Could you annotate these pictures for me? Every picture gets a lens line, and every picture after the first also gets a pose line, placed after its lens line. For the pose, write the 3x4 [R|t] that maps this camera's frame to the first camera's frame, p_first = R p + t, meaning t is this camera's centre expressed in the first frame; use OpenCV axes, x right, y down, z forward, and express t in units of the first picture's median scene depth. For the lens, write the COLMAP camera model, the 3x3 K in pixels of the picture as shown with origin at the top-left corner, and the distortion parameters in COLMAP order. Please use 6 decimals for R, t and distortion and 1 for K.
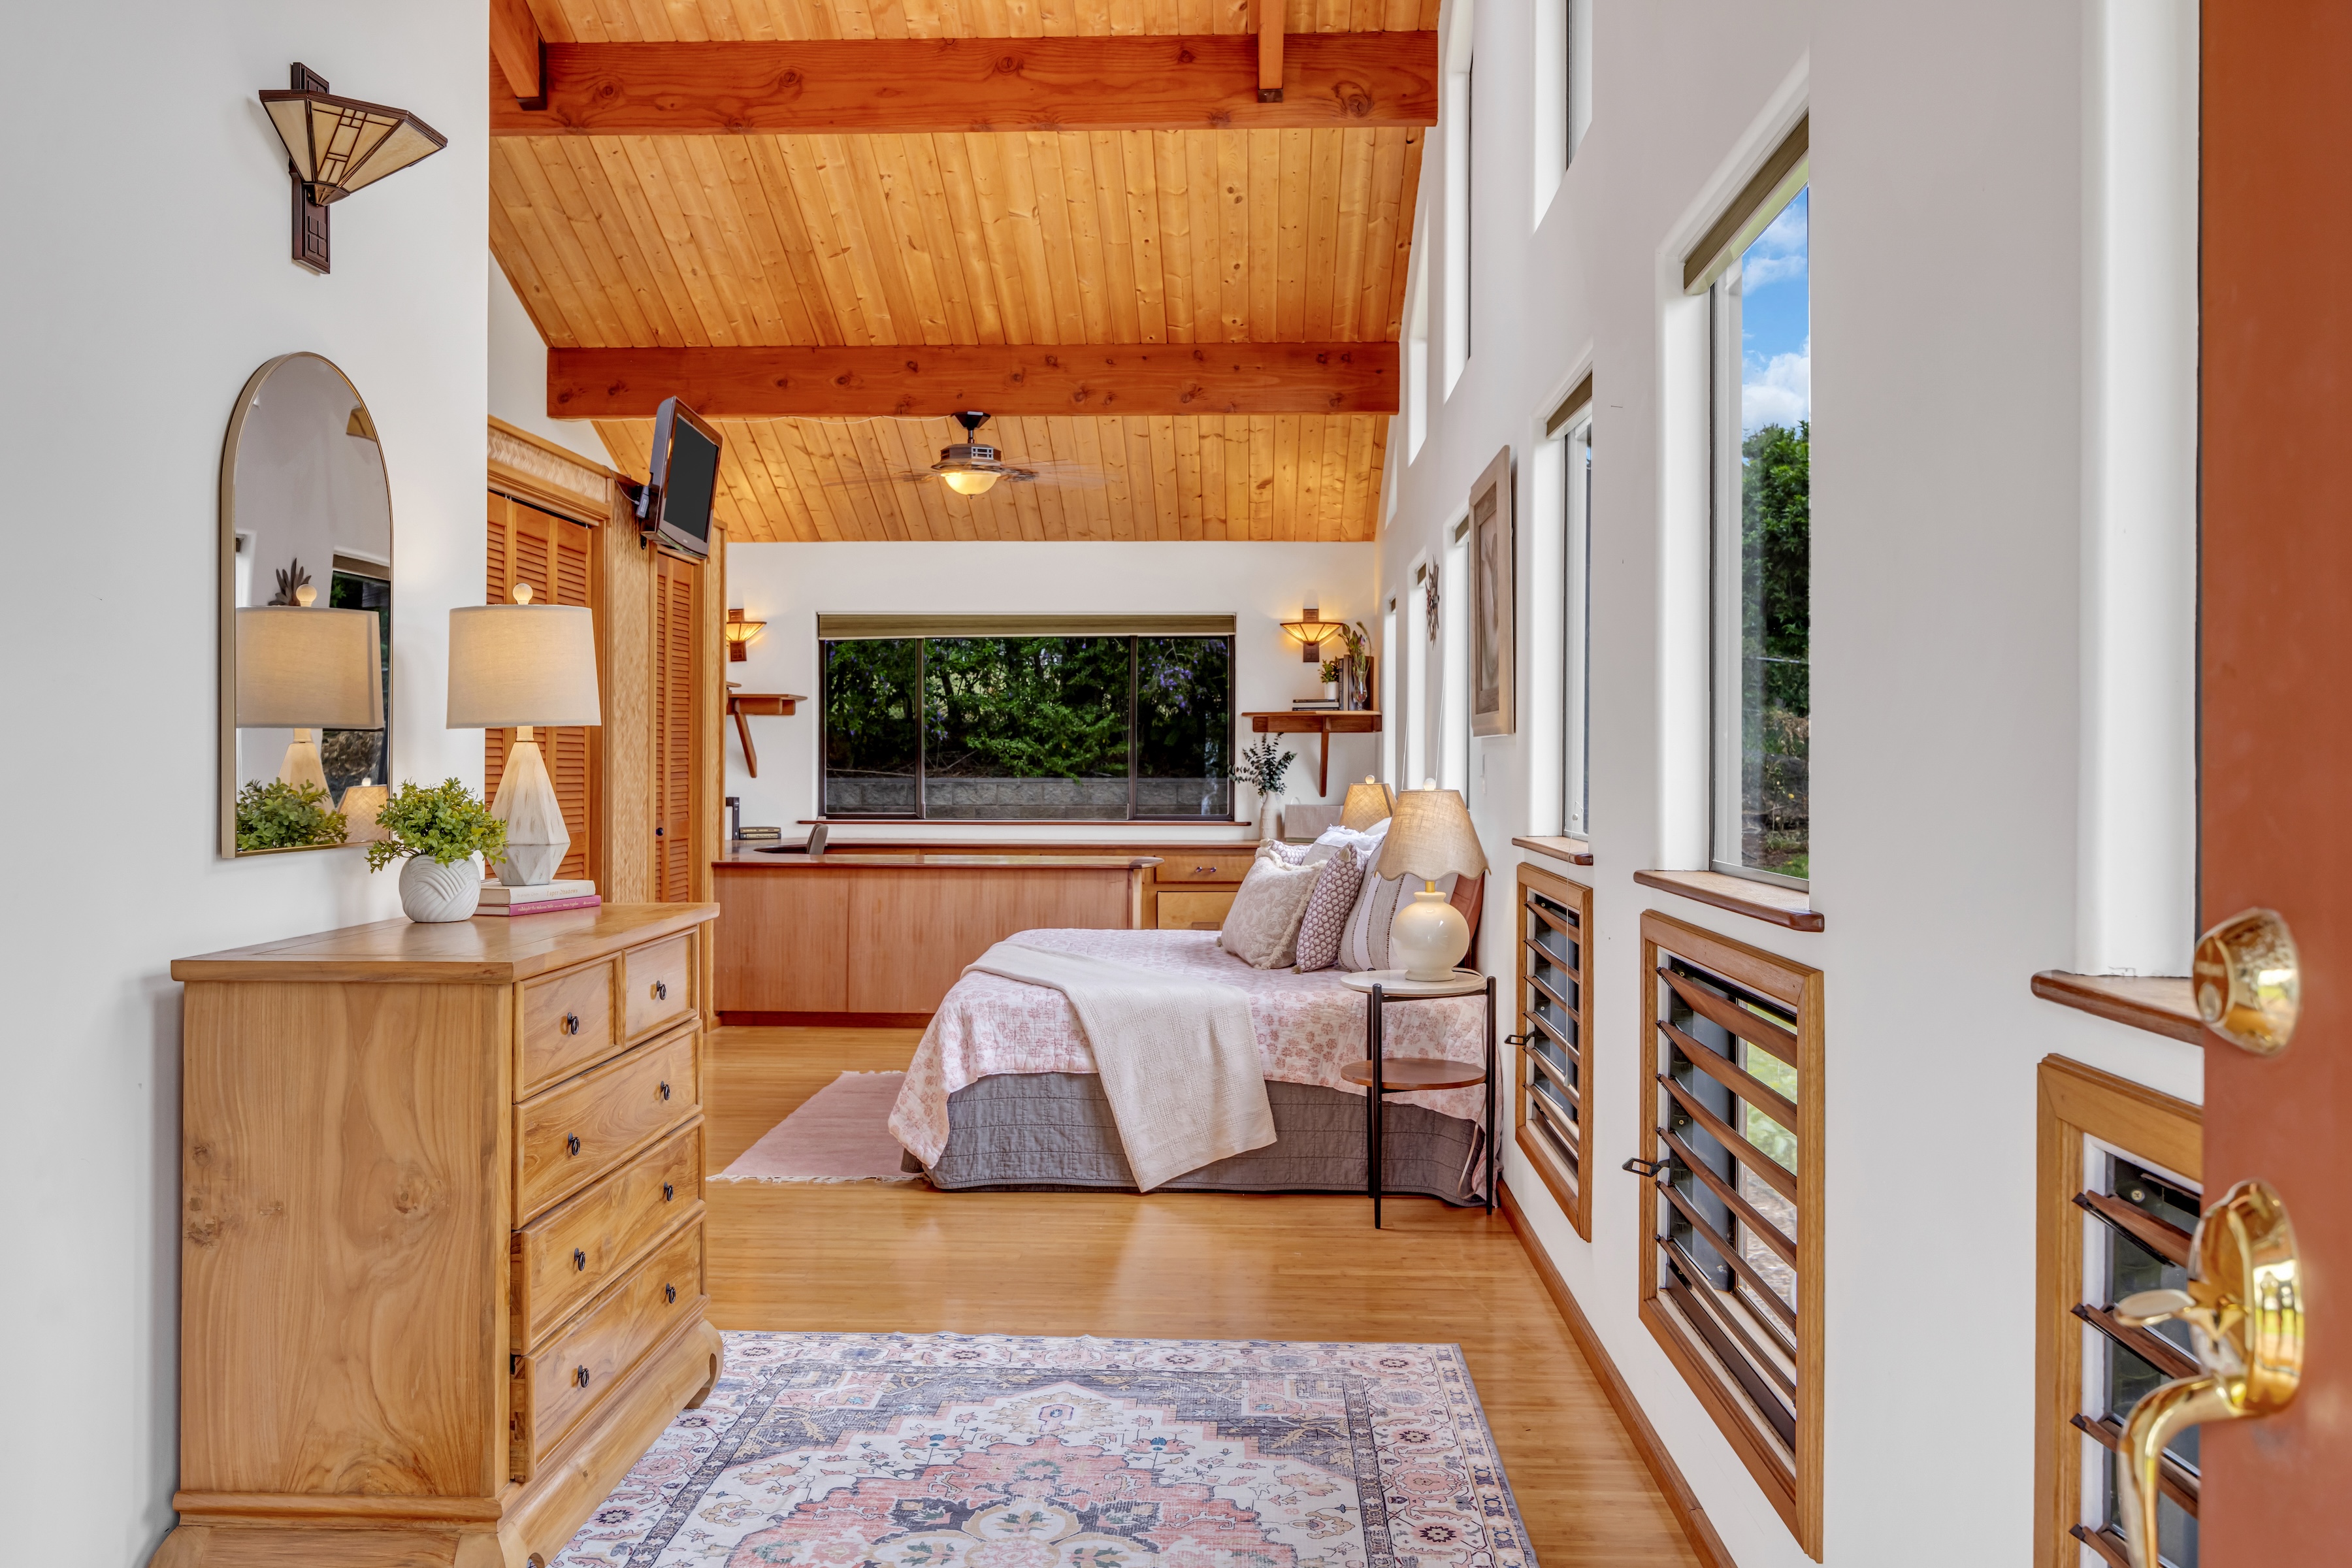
lens RADIAL K [[1915.6, 0, 1168.9], [0, 1915.6, 770.5], [0, 0, 1]] dist [-0.010675, -0.001106]
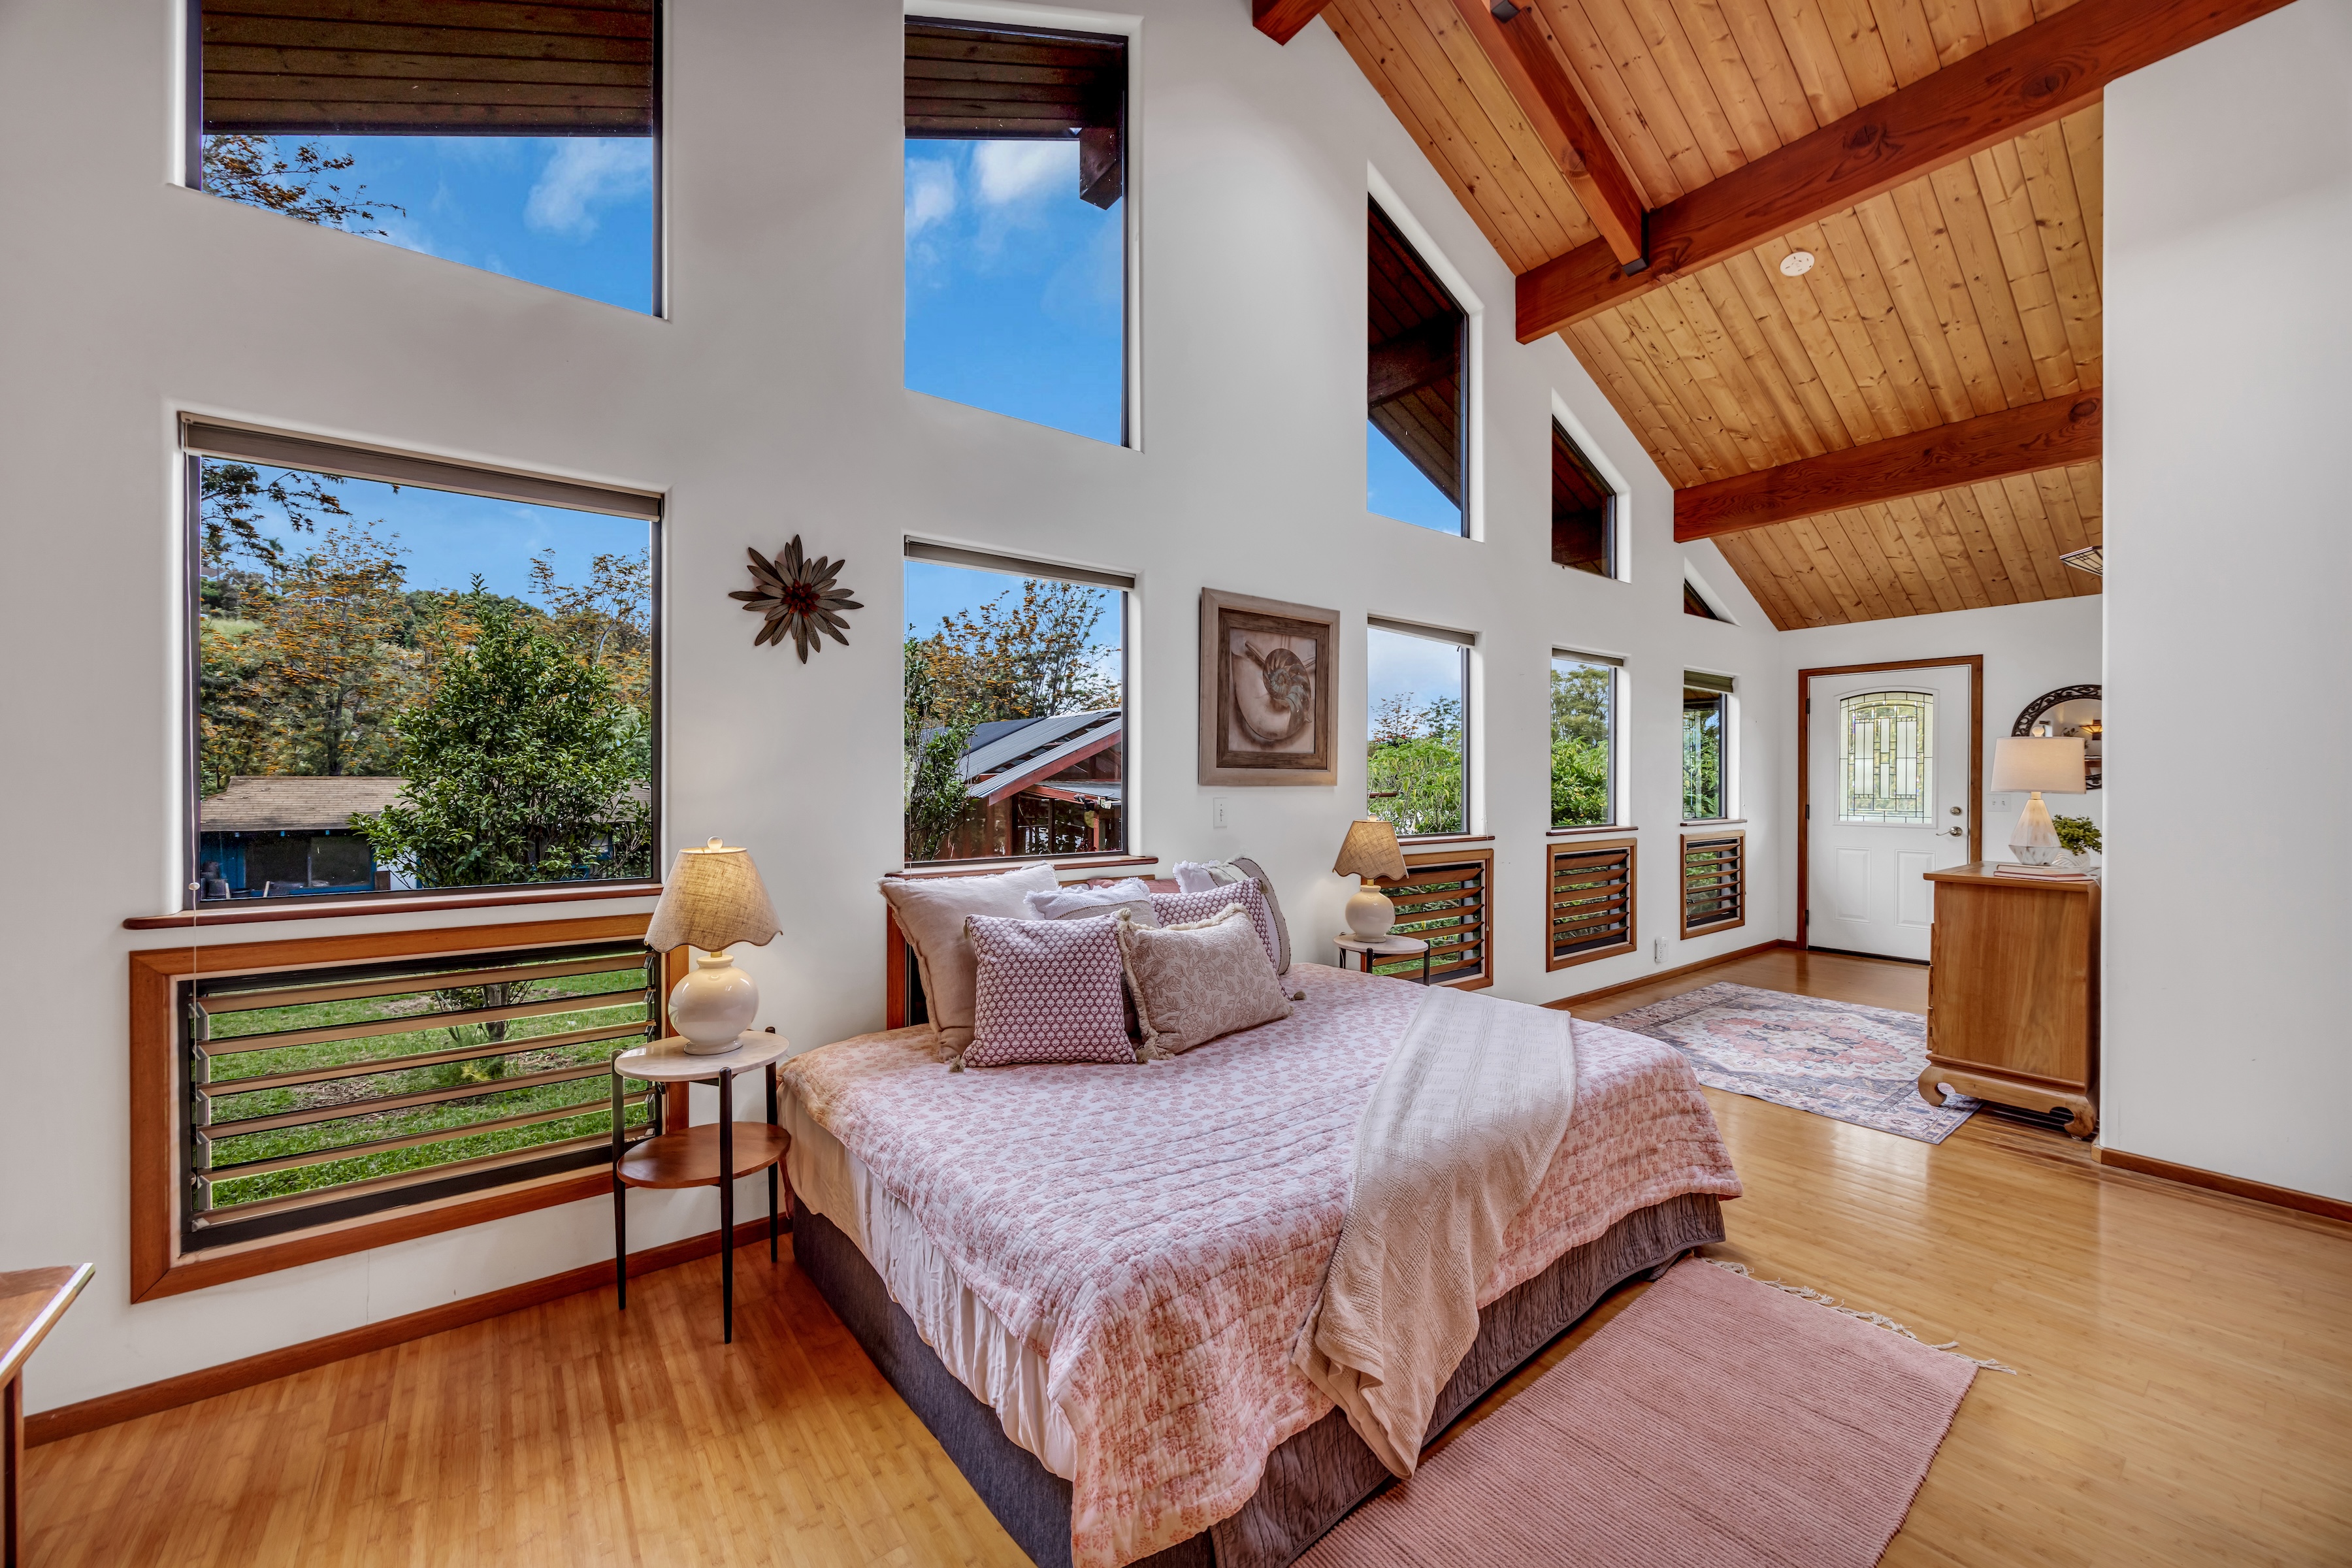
lens RADIAL K [[899.4, 0, 1169.8], [0, 899.4, 787.2], [0, 0, 1]] dist [-0.000292, -0.000137]
pose [[-0.644859, -0.012187, 0.764204, -0.178093], [-0.003250, 0.999908, 0.013203, -0.014500], [-0.764294, 0.006031, -0.644839, 0.890447]]
